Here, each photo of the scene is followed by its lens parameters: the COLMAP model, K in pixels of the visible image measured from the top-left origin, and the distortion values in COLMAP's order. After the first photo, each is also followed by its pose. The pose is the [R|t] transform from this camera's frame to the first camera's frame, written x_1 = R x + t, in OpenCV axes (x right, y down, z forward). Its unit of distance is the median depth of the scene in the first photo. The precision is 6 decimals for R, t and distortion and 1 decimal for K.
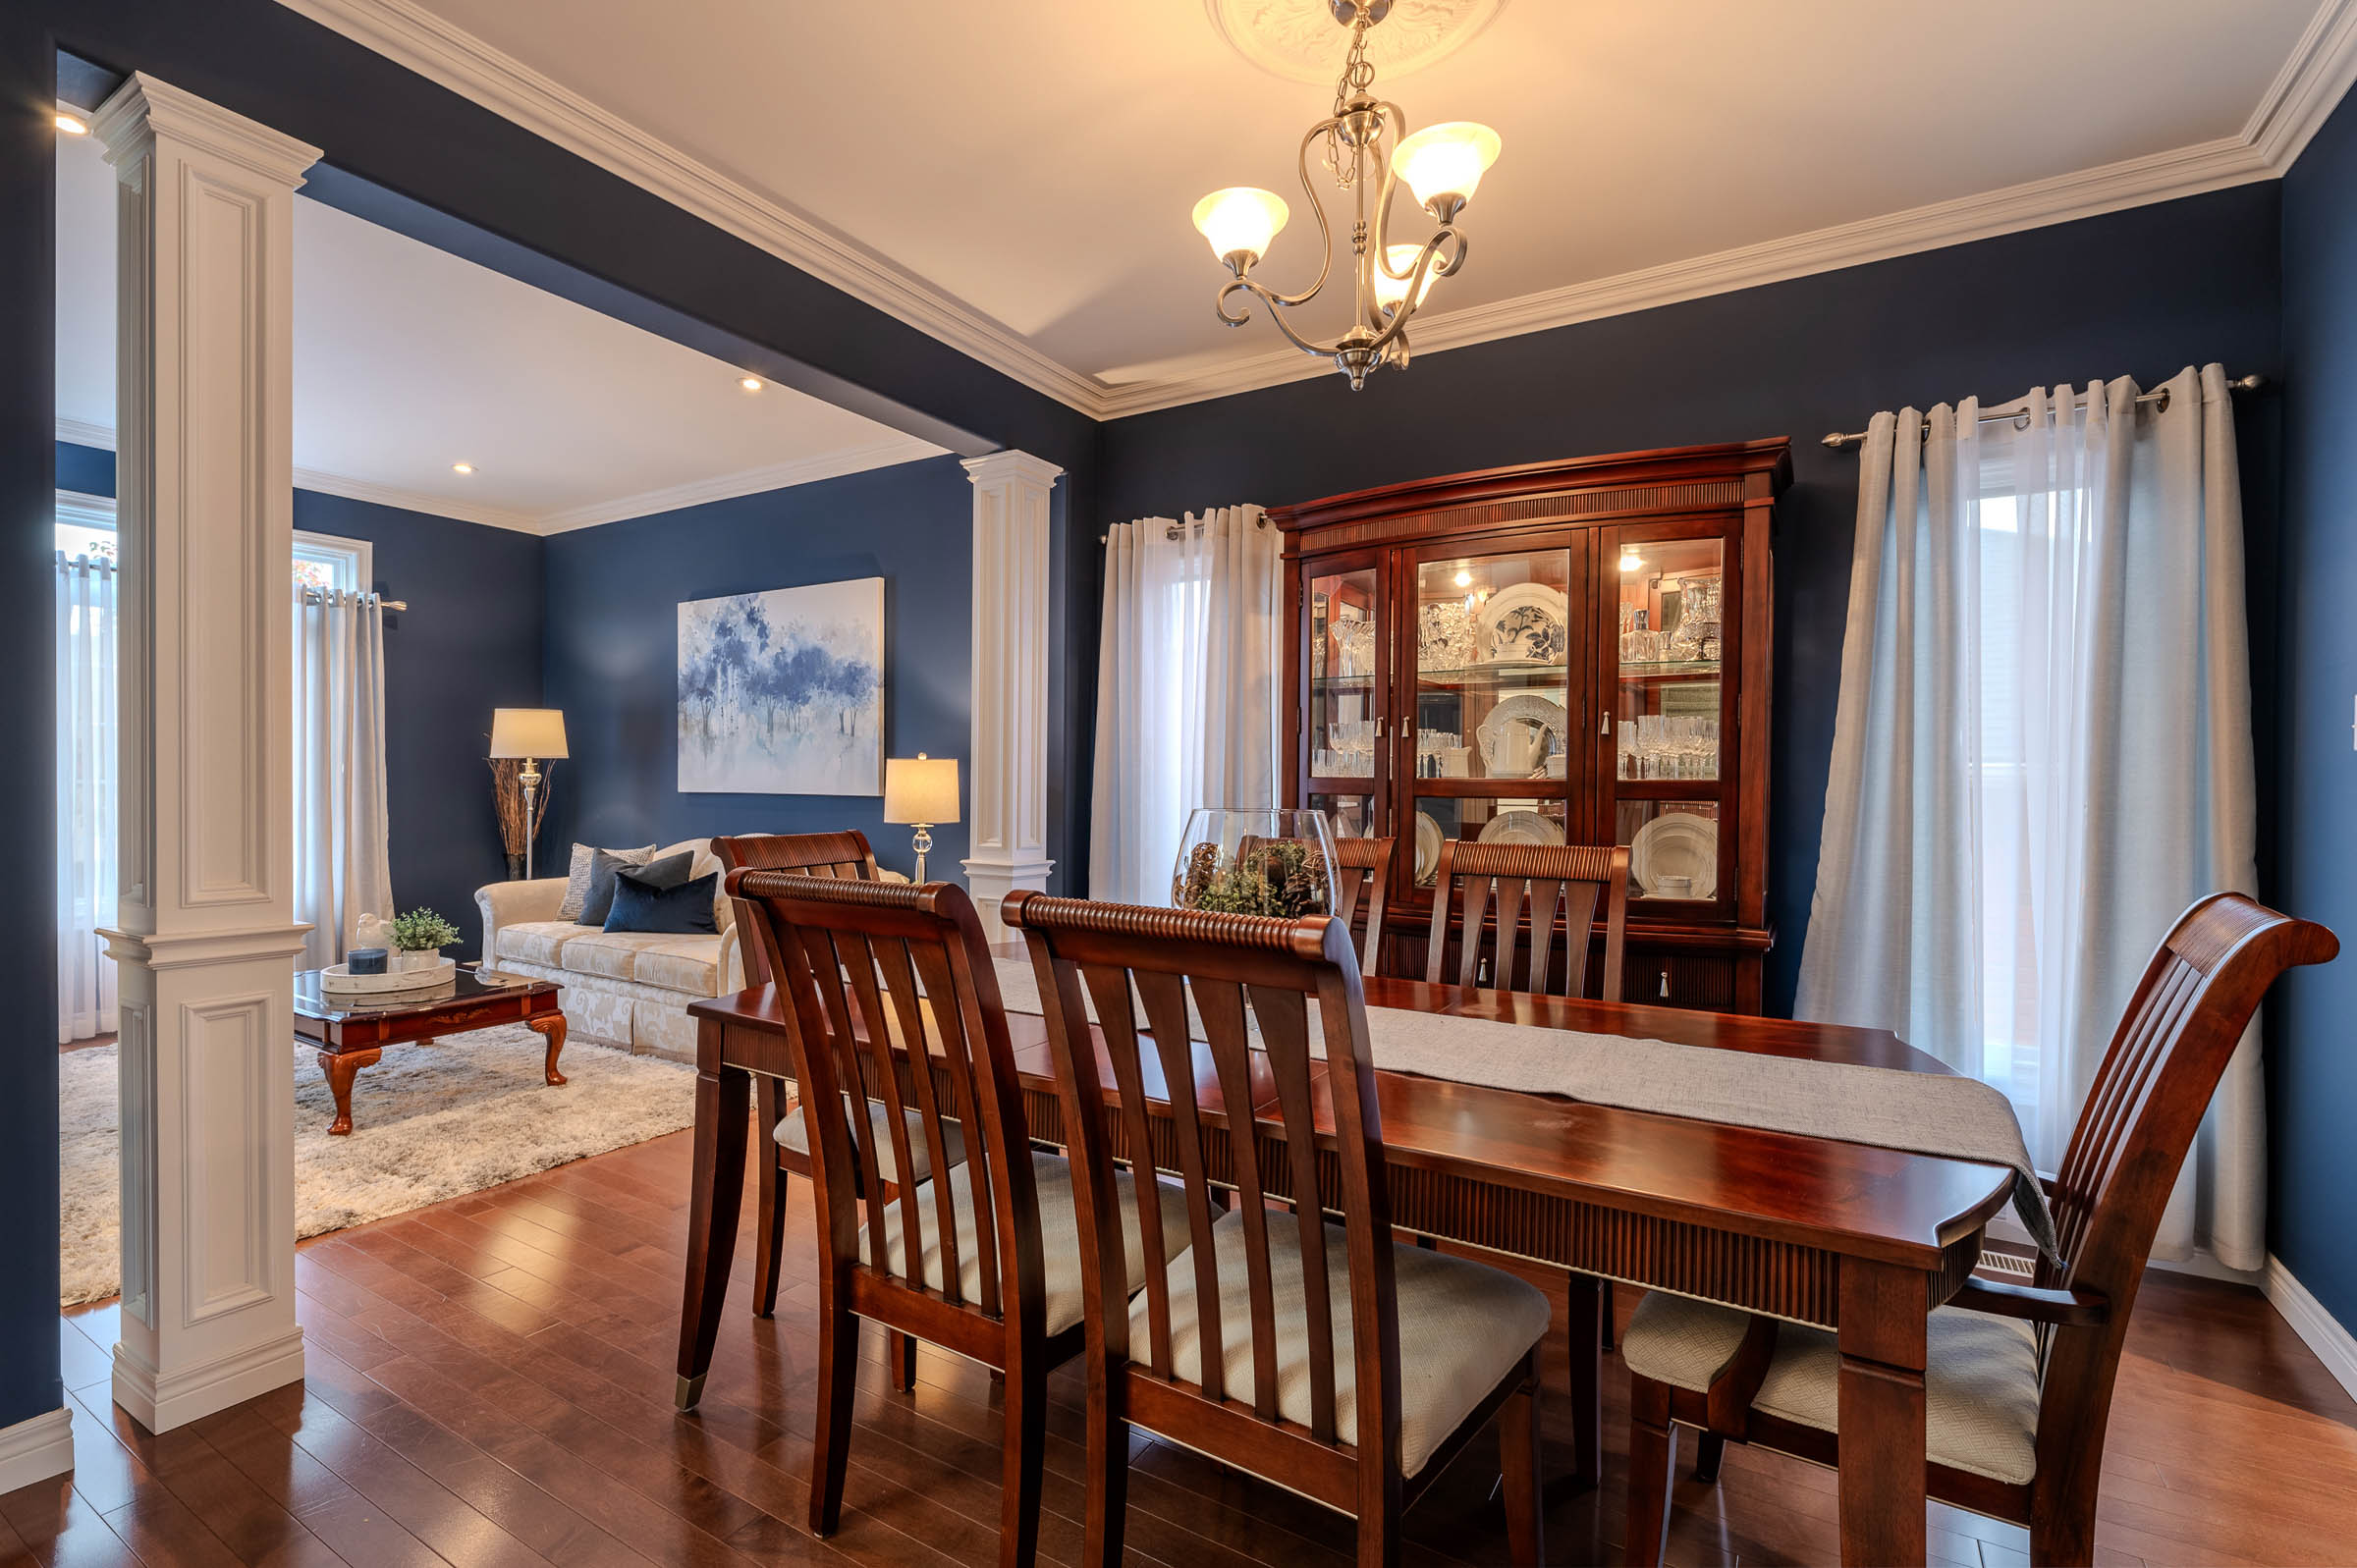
lens RADIAL K [[1061.2, 0, 1151.6], [0, 1061.2, 796.6], [0, 0, 1]] dist [0.010879, -0.006551]
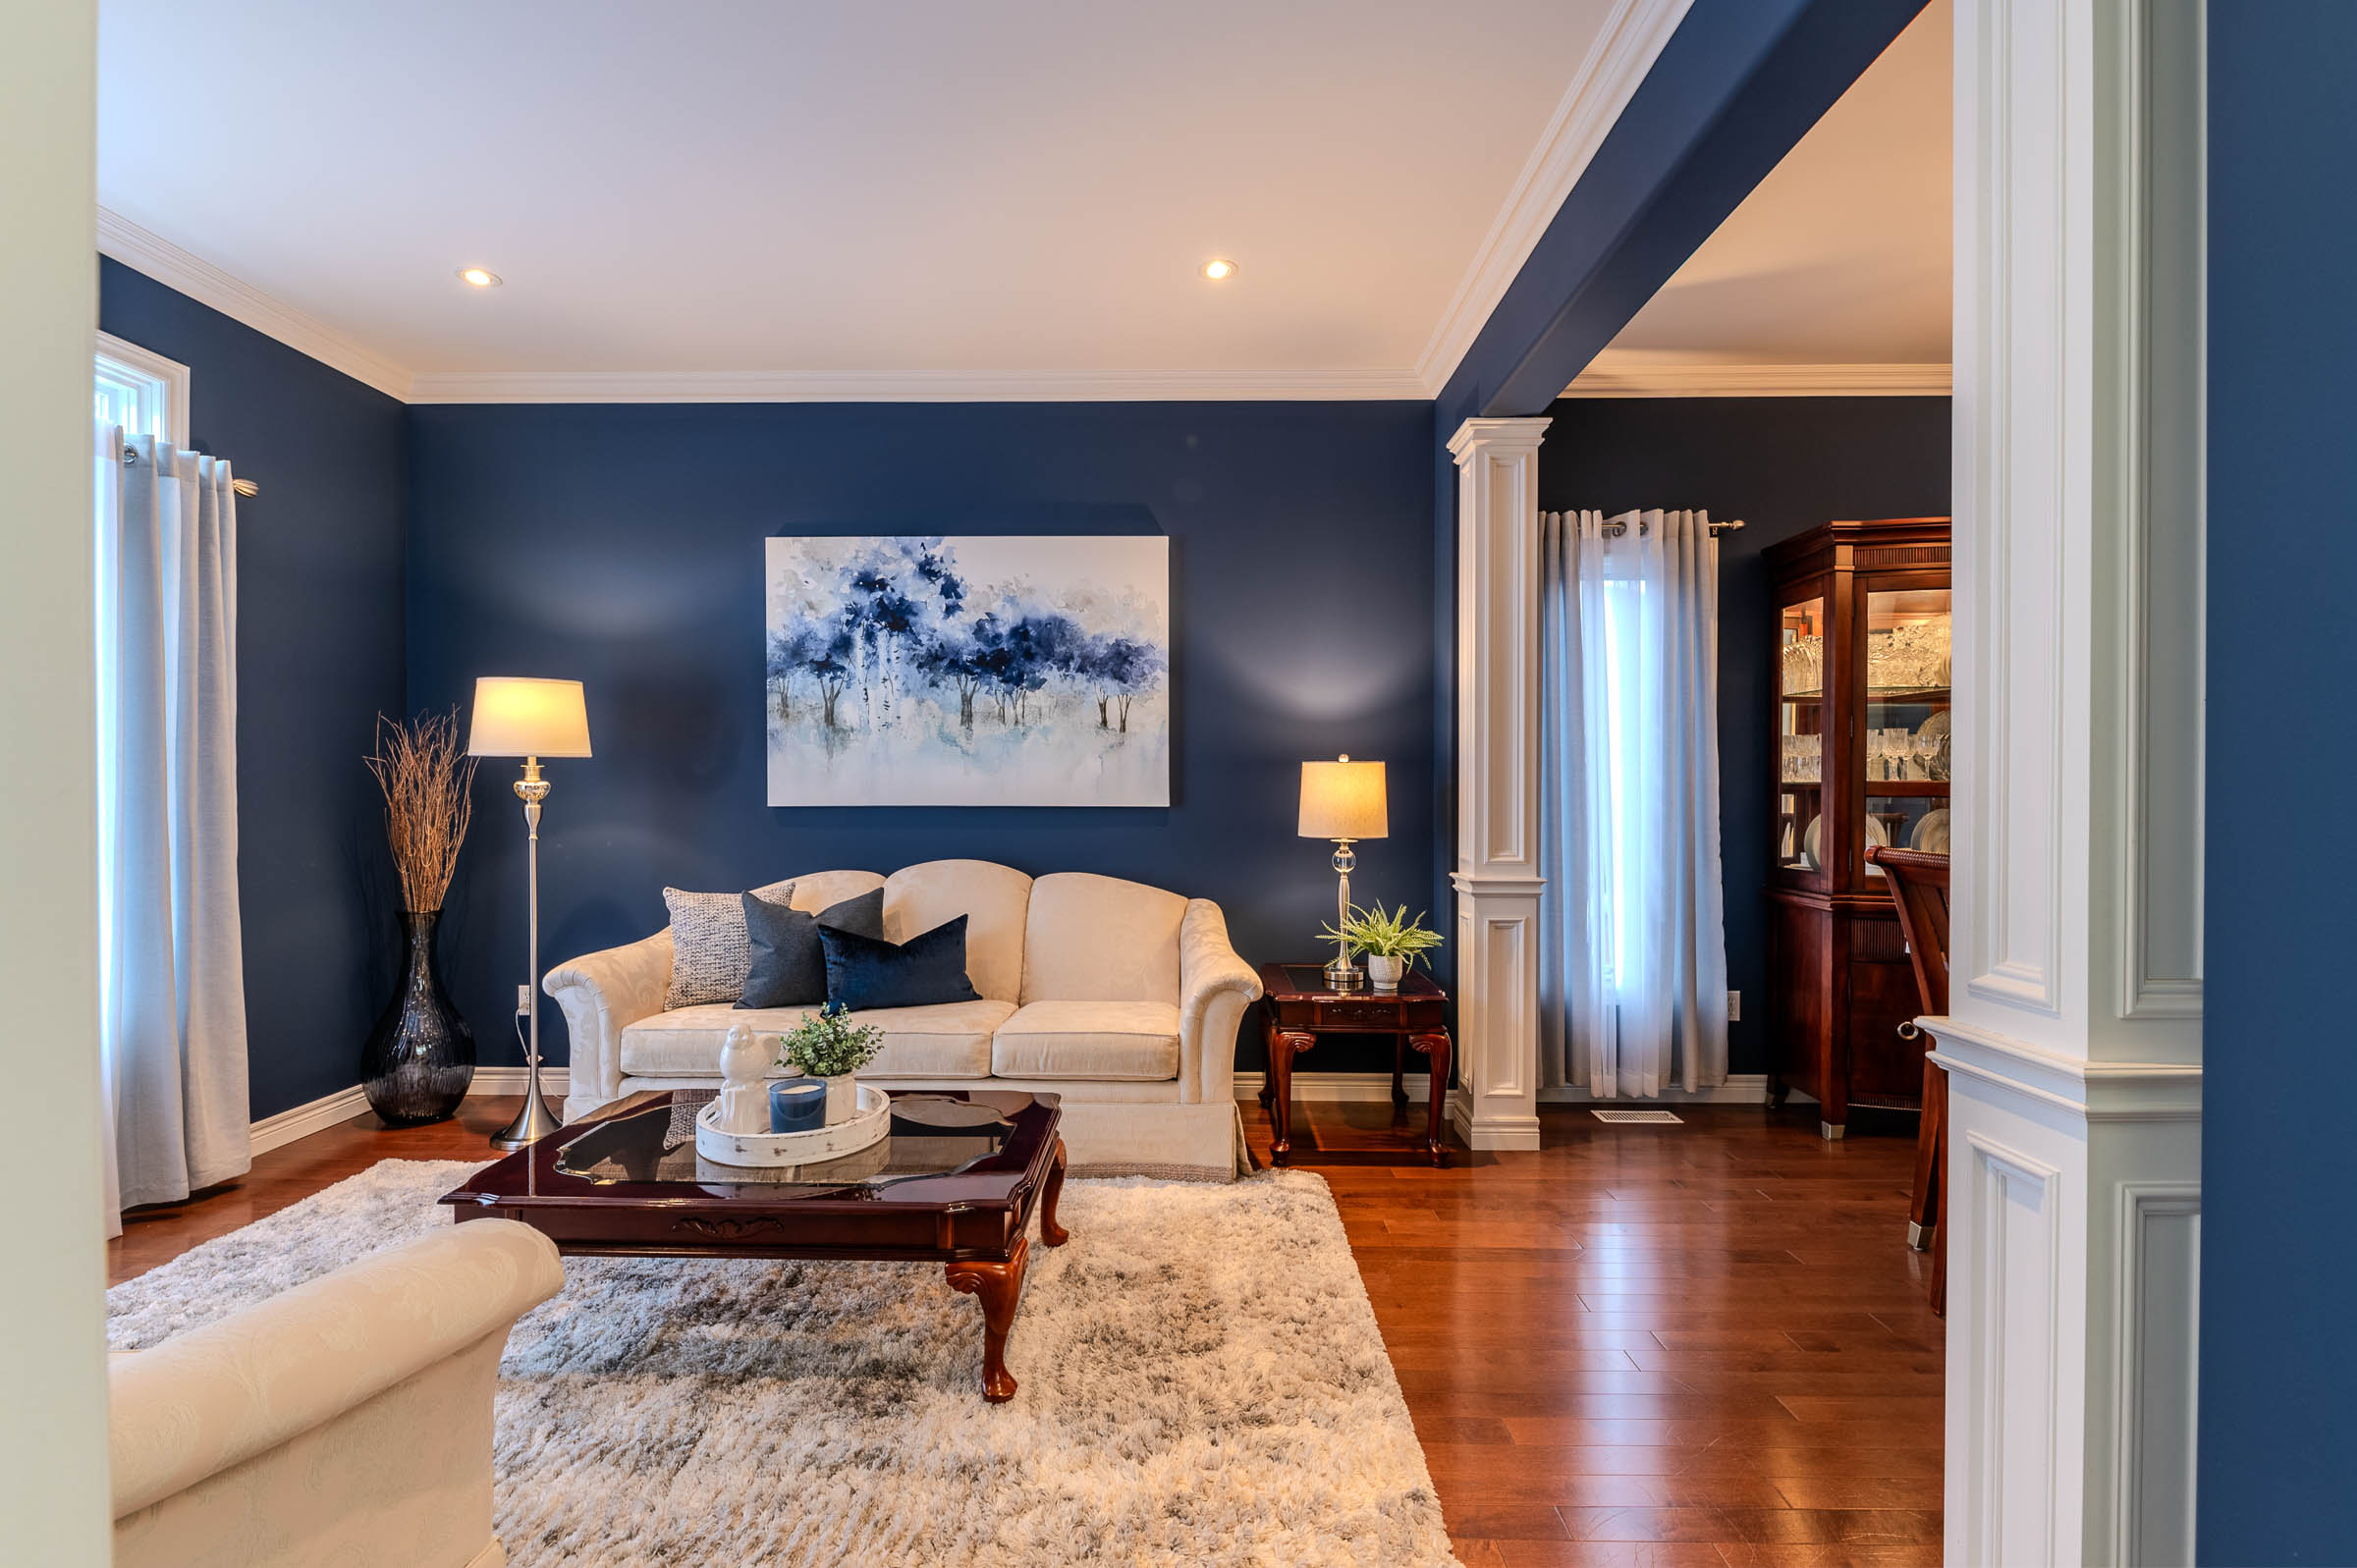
lens RADIAL K [[1053.0, 0, 1167.7], [0, 1053.0, 788.0], [0, 0, 1]] dist [-0.001305, -0.000093]
pose [[0.858642, -0.011220, 0.512453, -0.763868], [0.014190, 0.999898, -0.001884, -0.014921], [-0.512380, 0.008889, 0.858713, 0.354209]]
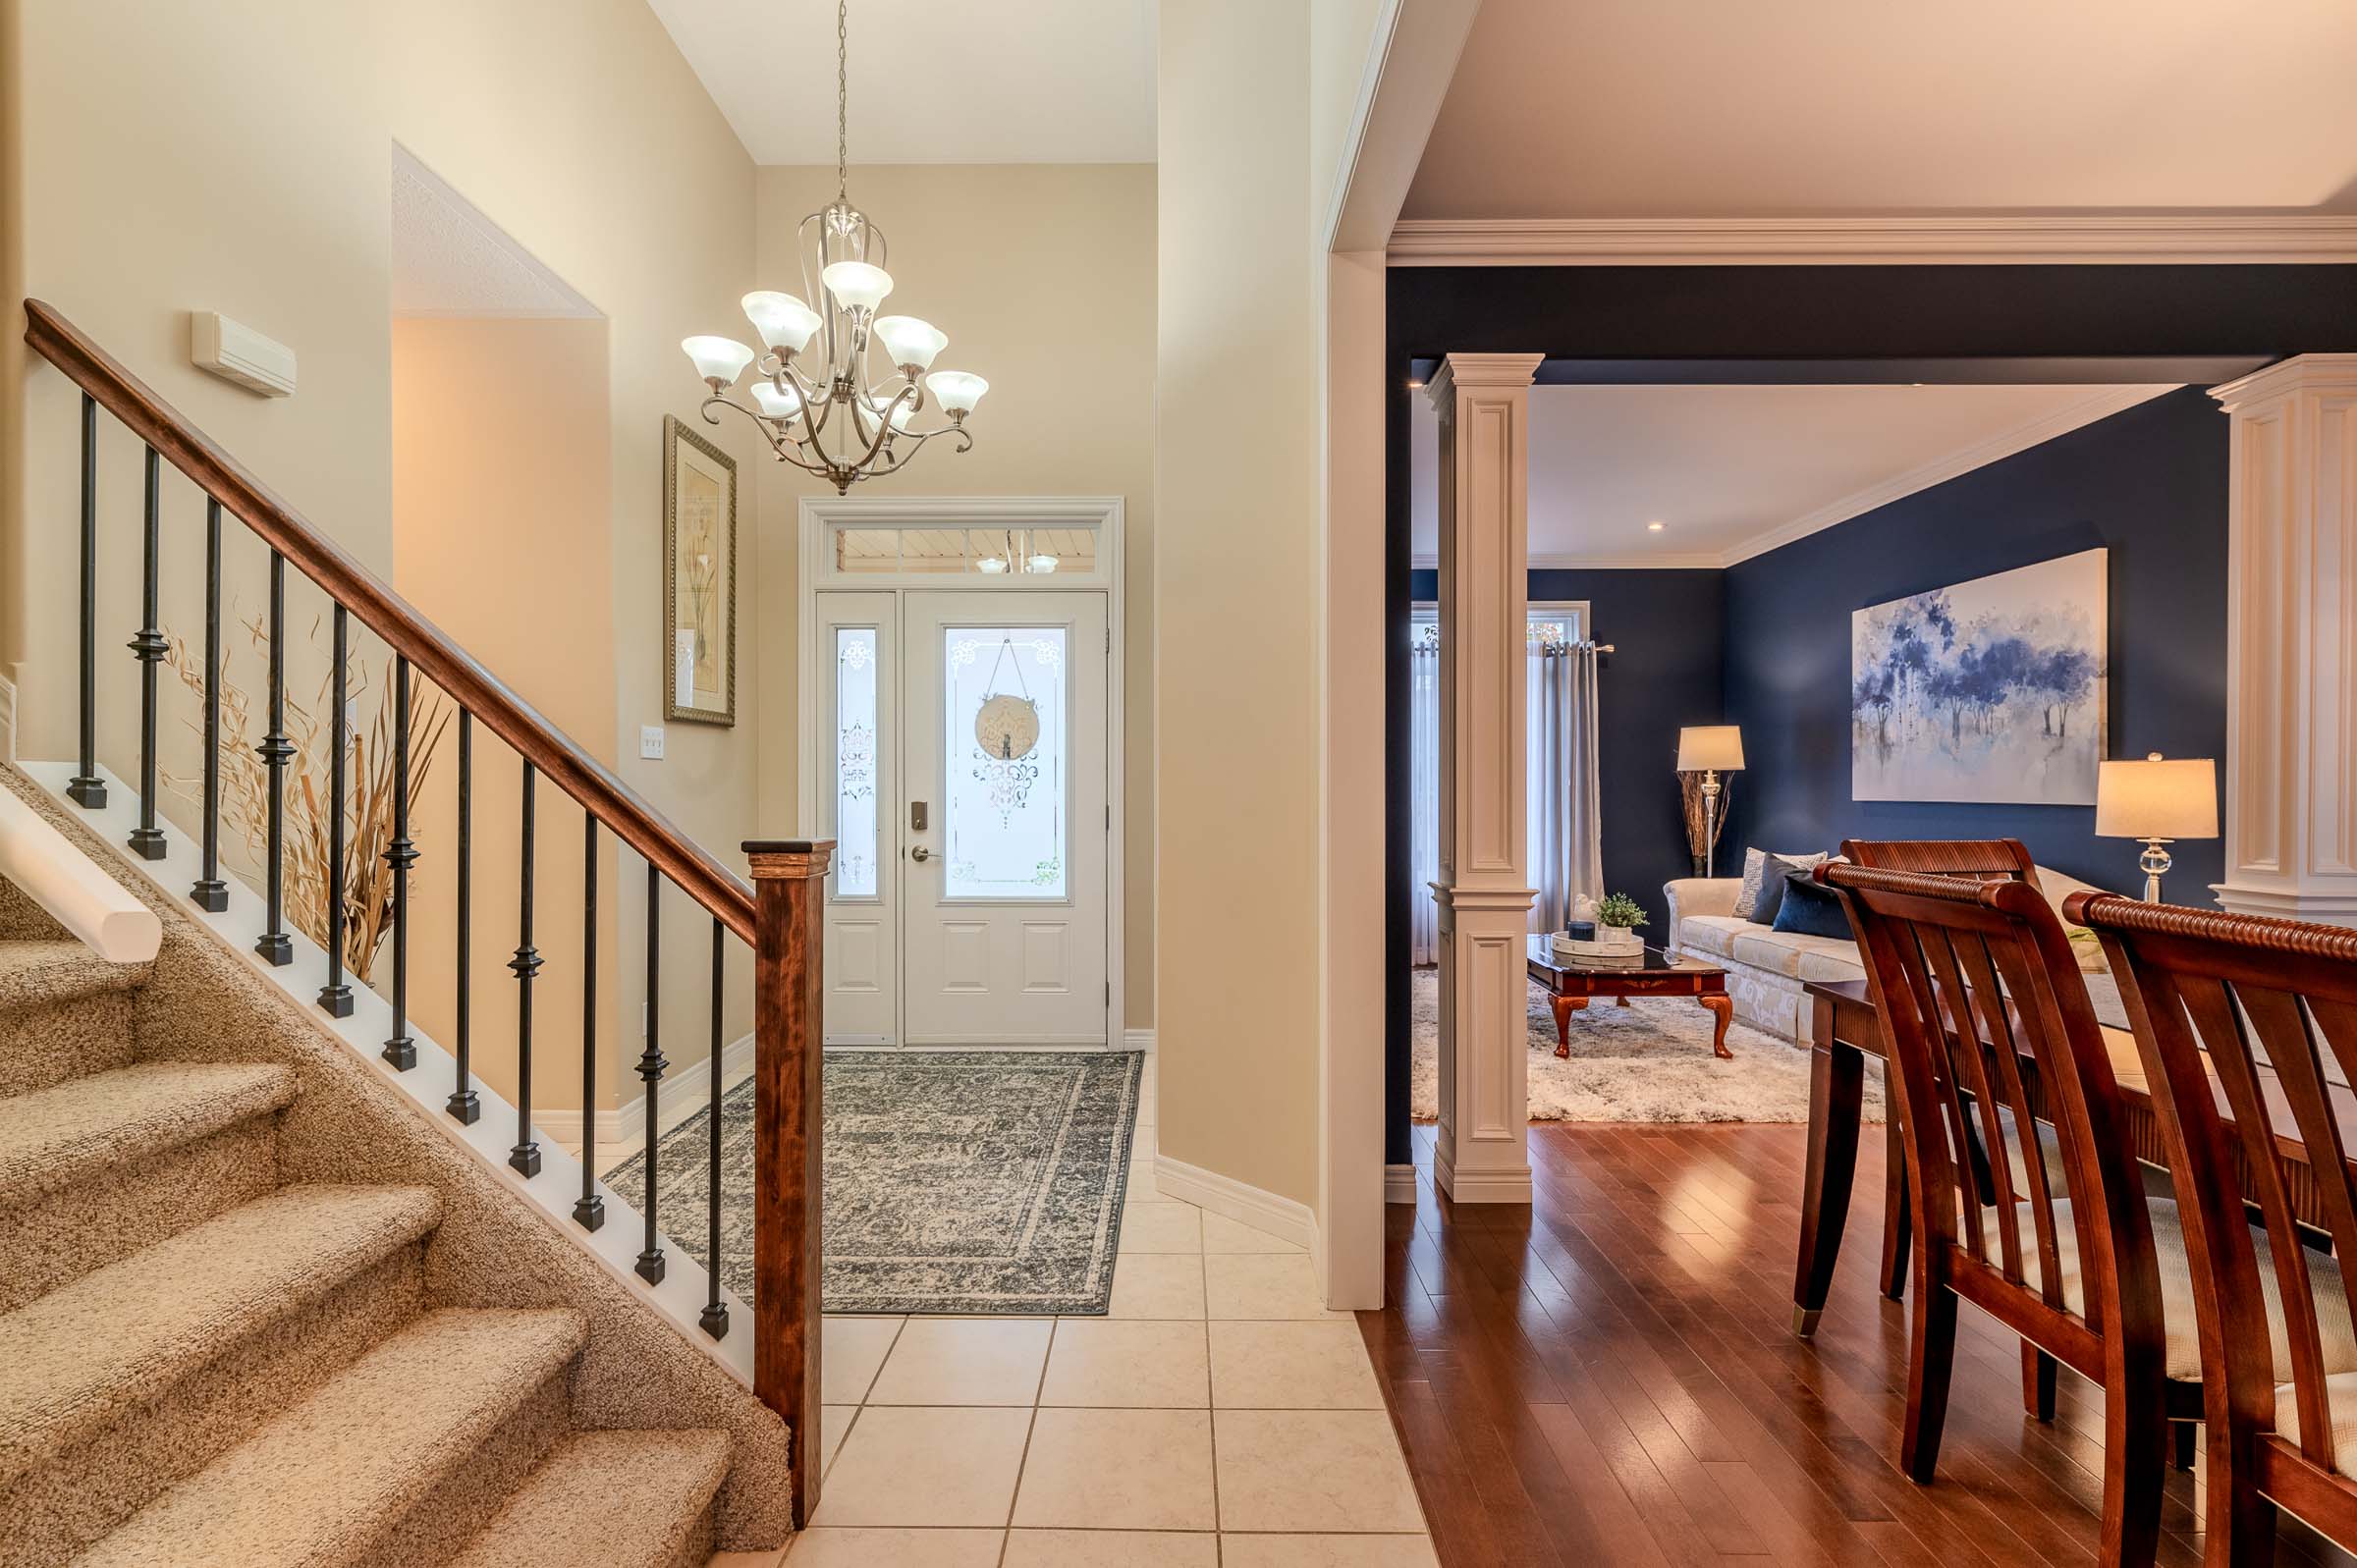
lens RADIAL K [[1053.0, 0, 1167.7], [0, 1053.0, 788.0], [0, 0, 1]] dist [-0.001305, -0.000093]
pose [[0.521009, -0.009112, -0.853503, 0.082788], [-0.006426, 0.999873, -0.014598, 0.003065], [0.853527, 0.013090, 0.520884, -0.083649]]
